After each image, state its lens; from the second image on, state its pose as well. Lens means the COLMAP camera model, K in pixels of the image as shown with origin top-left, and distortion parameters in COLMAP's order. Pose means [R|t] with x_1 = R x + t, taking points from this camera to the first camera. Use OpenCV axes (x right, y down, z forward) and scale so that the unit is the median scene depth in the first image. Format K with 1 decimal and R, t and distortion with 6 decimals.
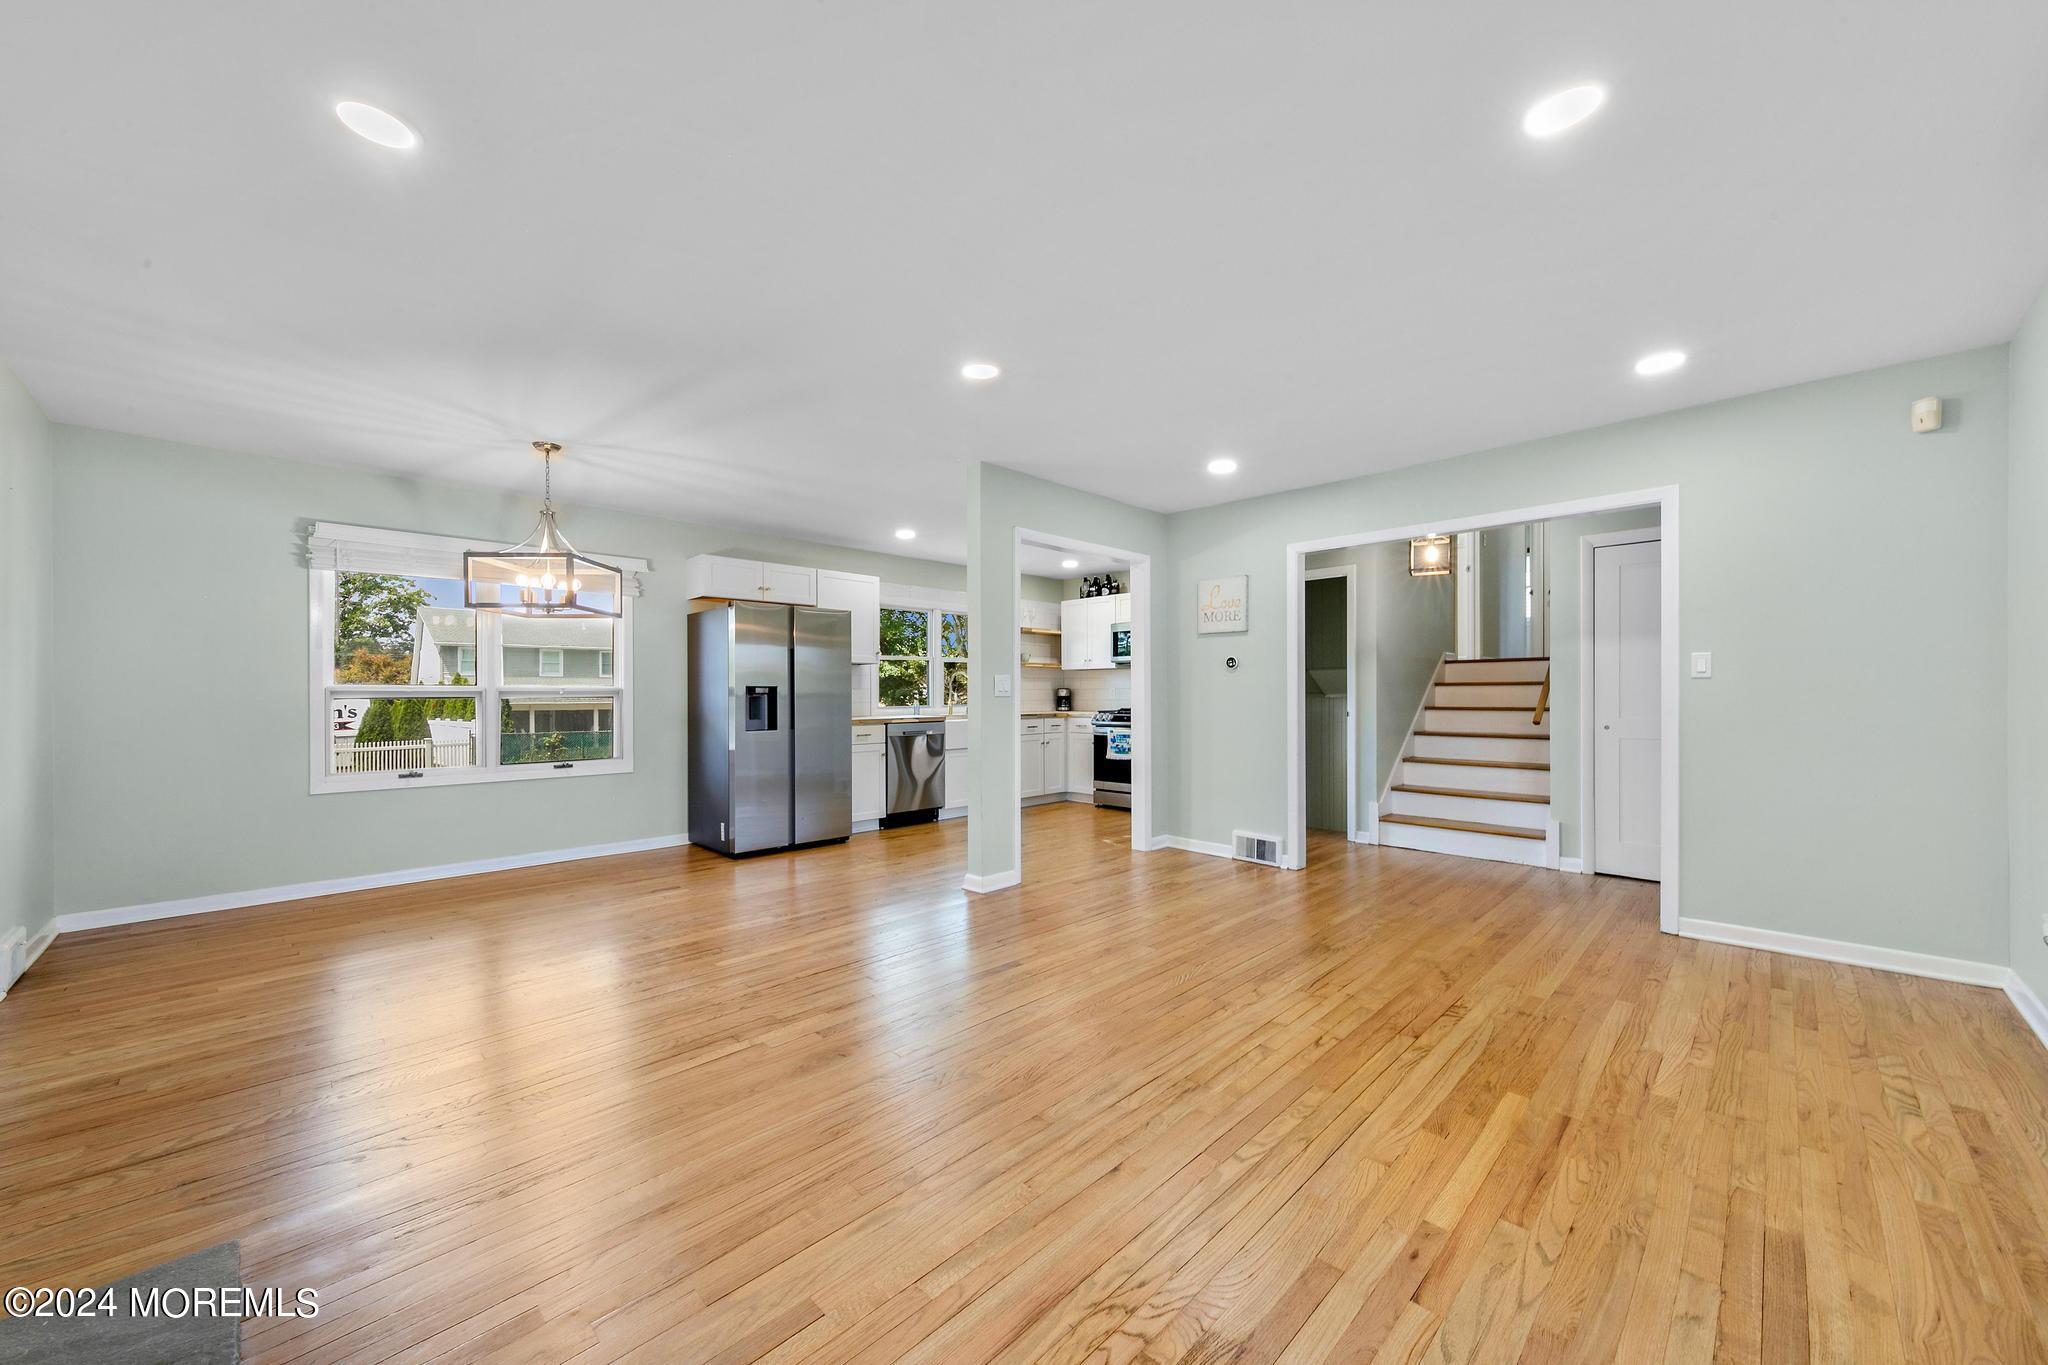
lens RADIAL K [[753.1, 0, 1034.9], [0, 753.1, 696.8], [0, 0, 1]] dist [0.006742, -0.000073]
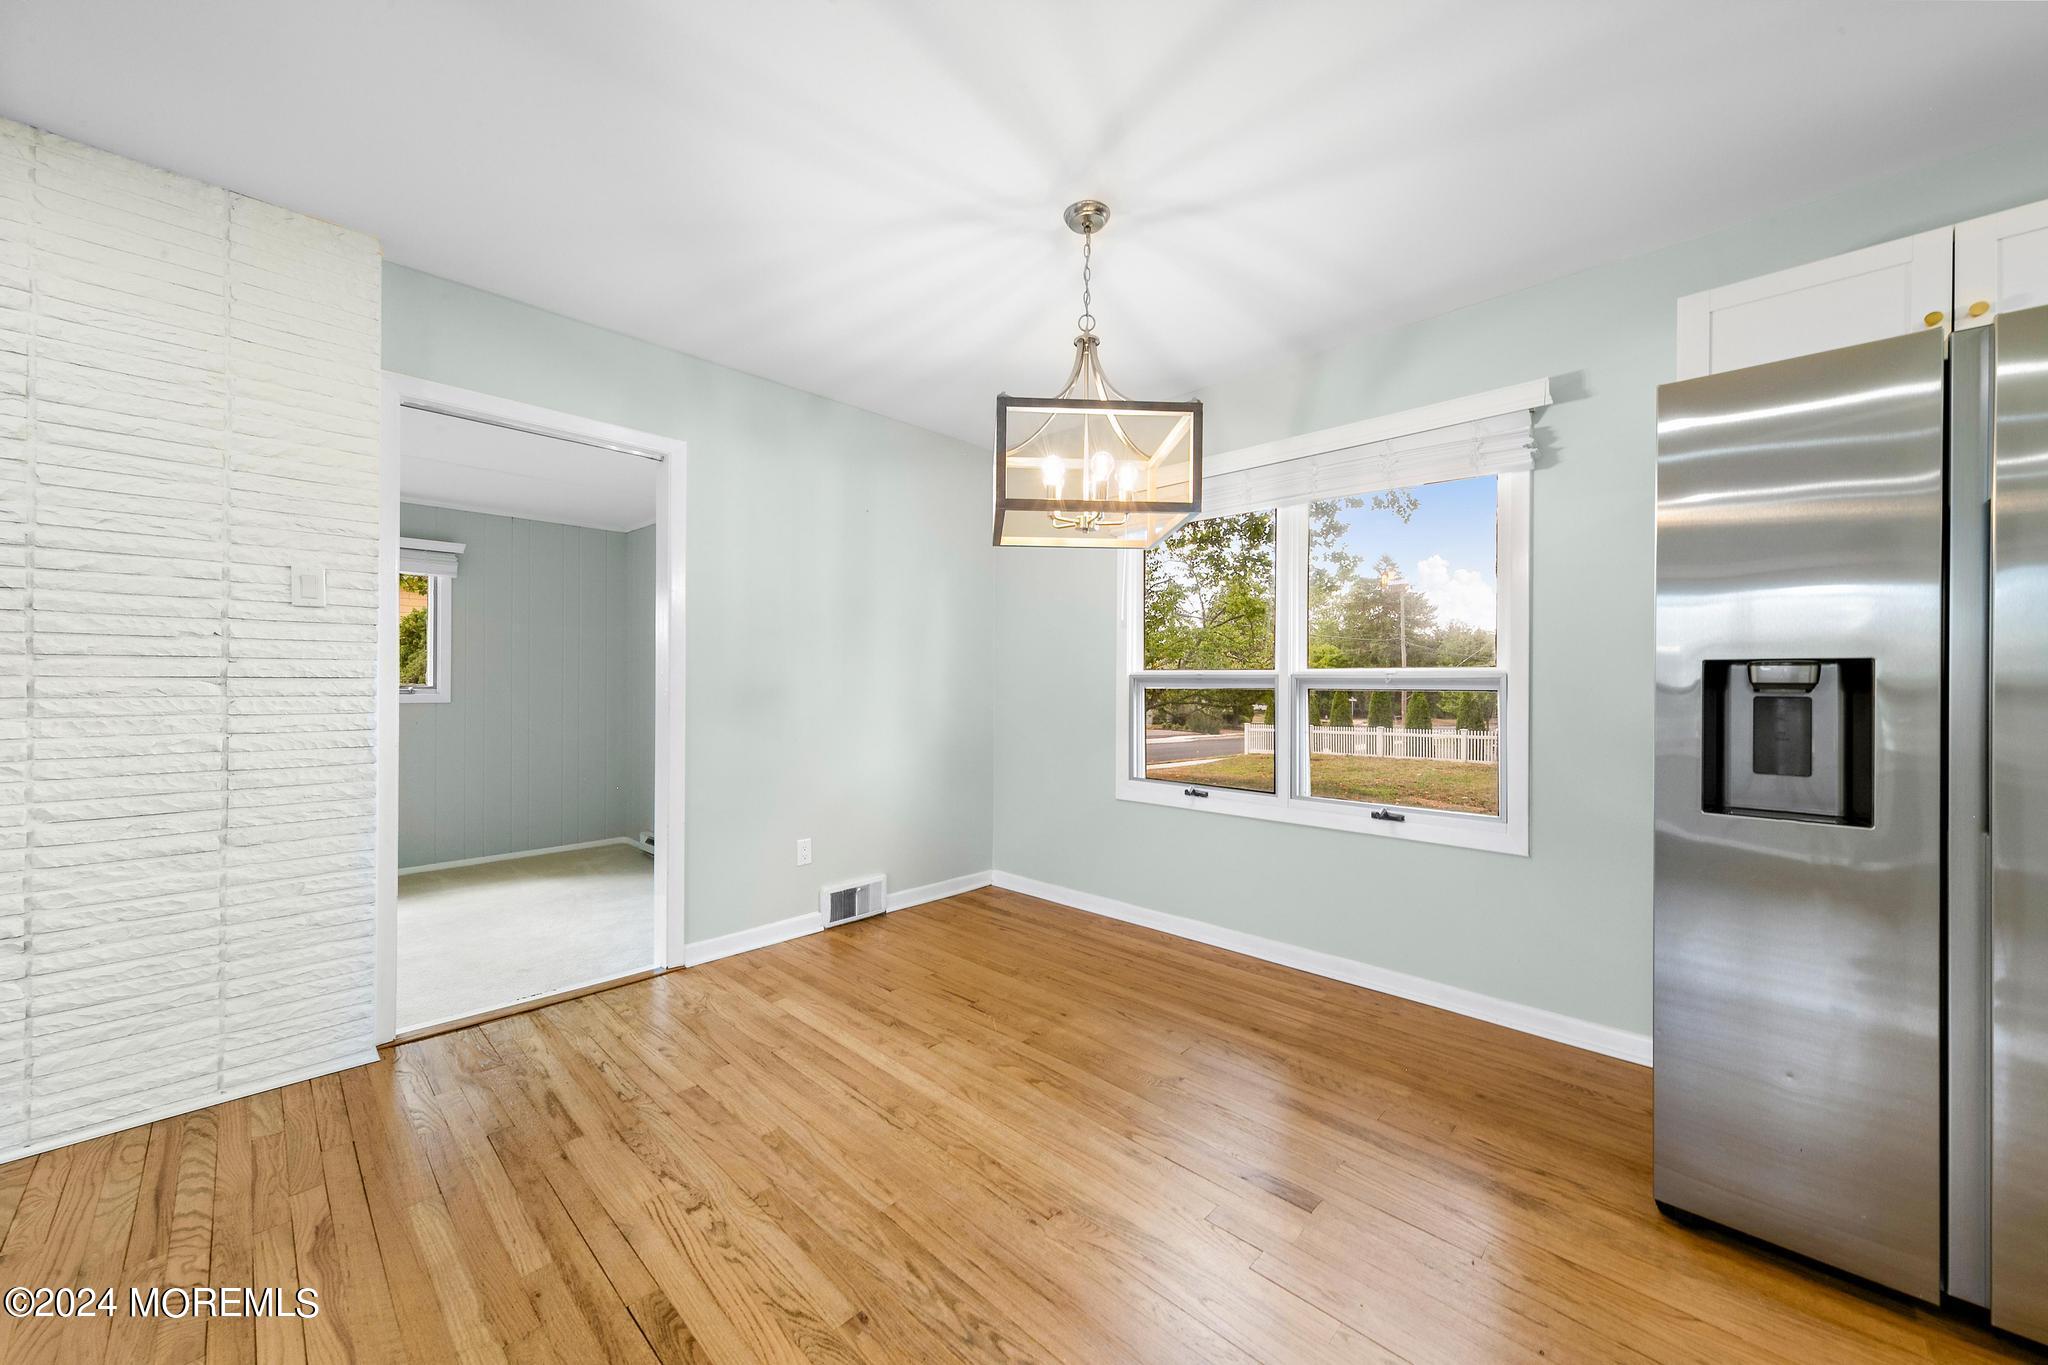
lens RADIAL K [[748.4, 0, 1024.0], [0, 748.4, 682.5], [0, 0, 1]] dist [0.005505, -0.000076]
pose [[0.014008, 0.003661, -0.999895, -0.118006], [-0.008362, 0.999959, 0.003544, -0.005449], [0.999867, 0.008312, 0.014038, 0.949104]]
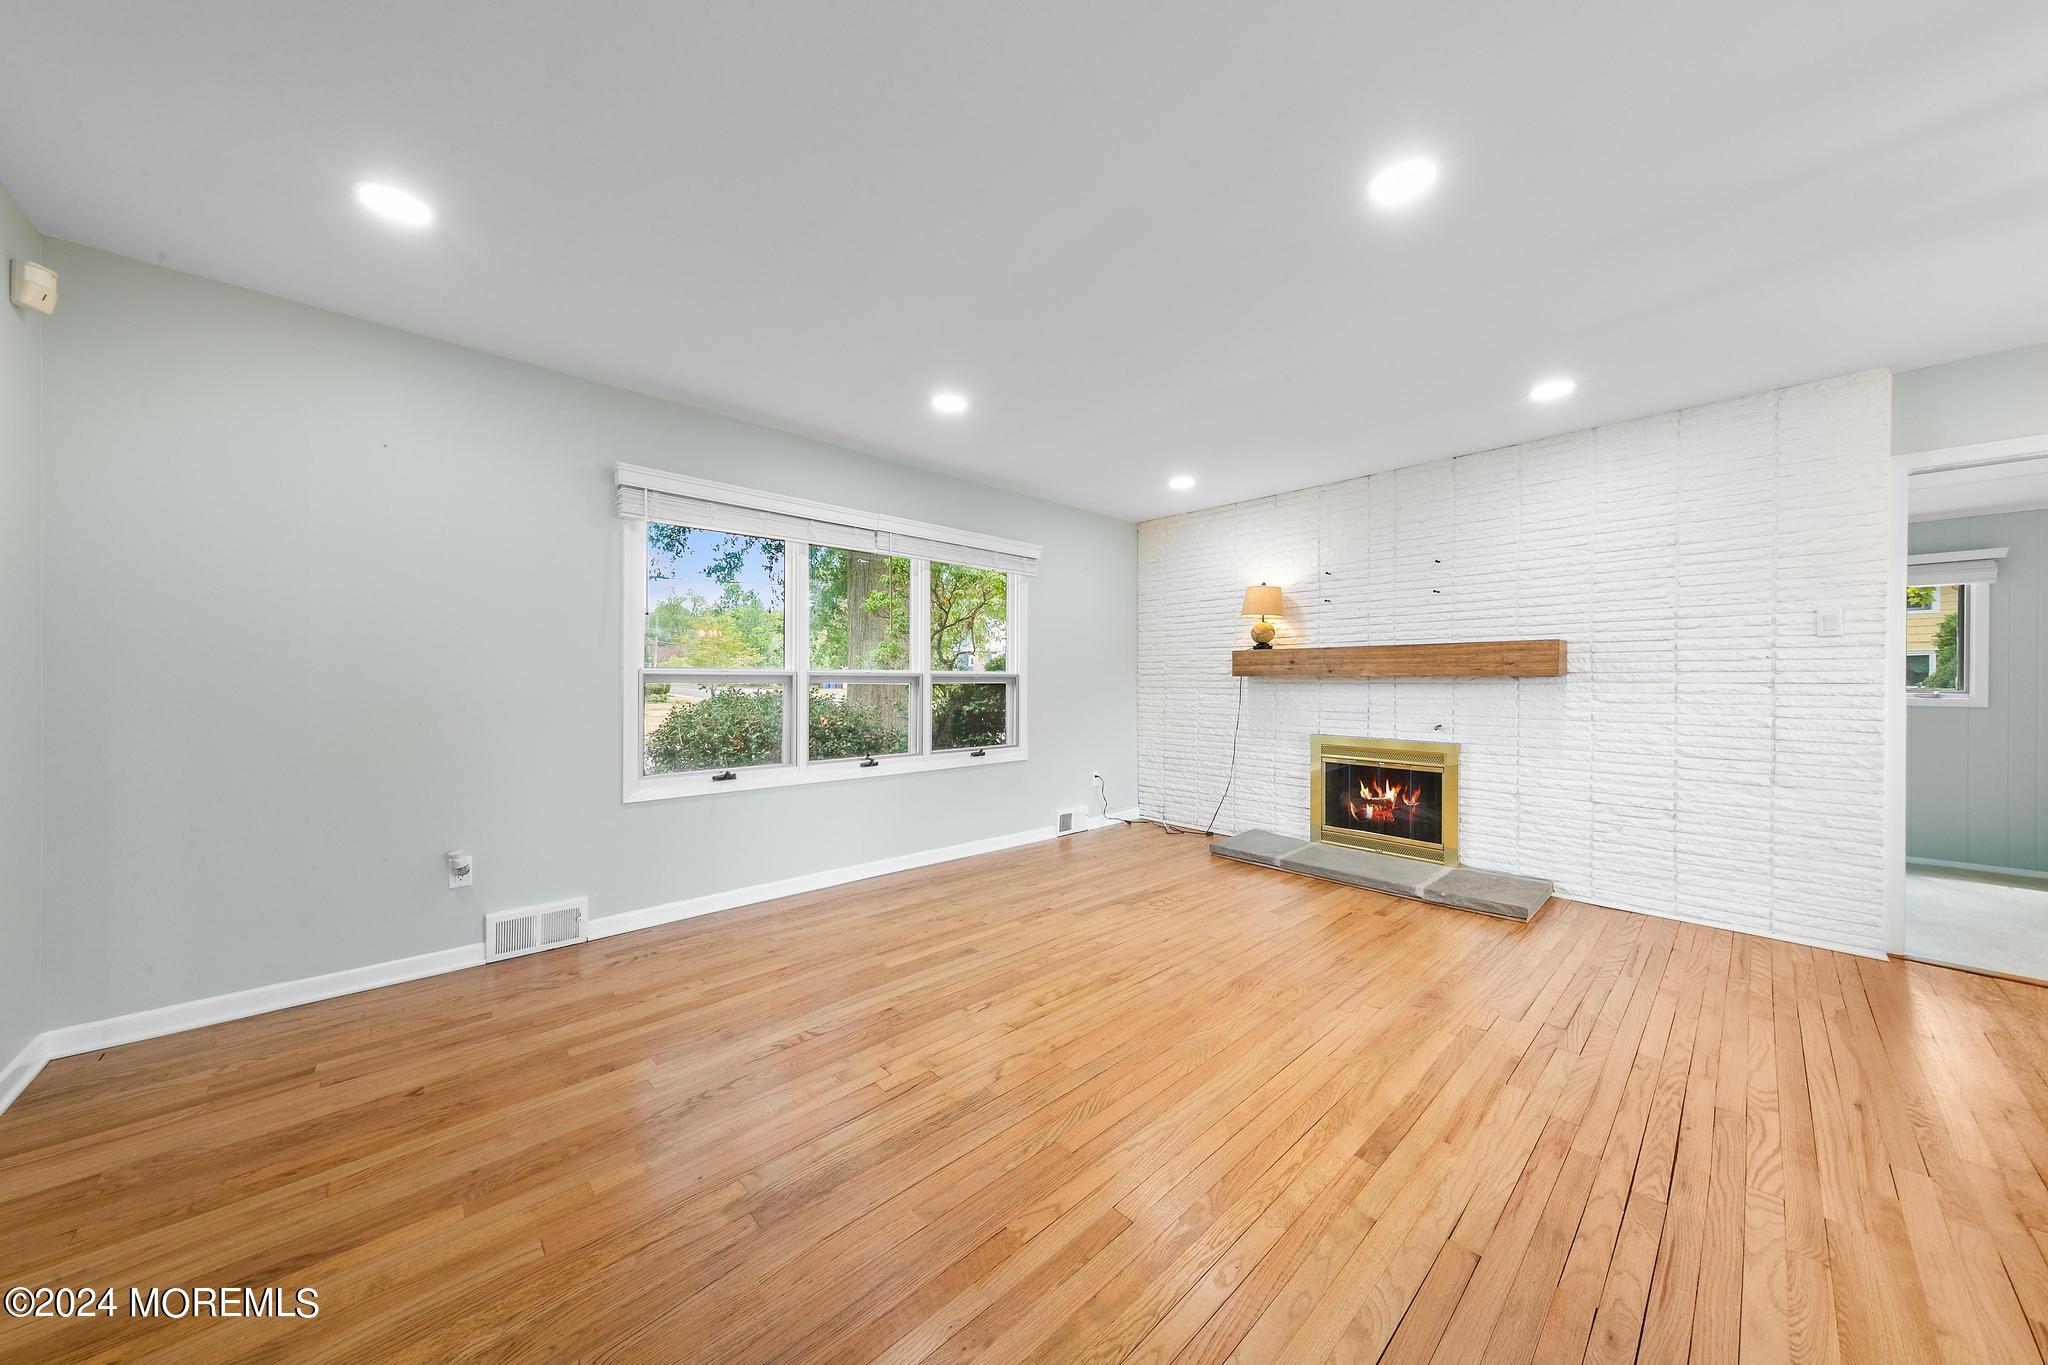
lens RADIAL K [[679.2, 0, 1038.4], [0, 679.2, 681.5], [0, 0, 1]] dist [0.008123, 0.000079]
pose [[-0.999486, -0.000592, 0.032067, 0.165872], [-0.000412, 0.999984, 0.005614, -0.008377], [-0.032070, 0.005597, -0.999470, 1.212453]]
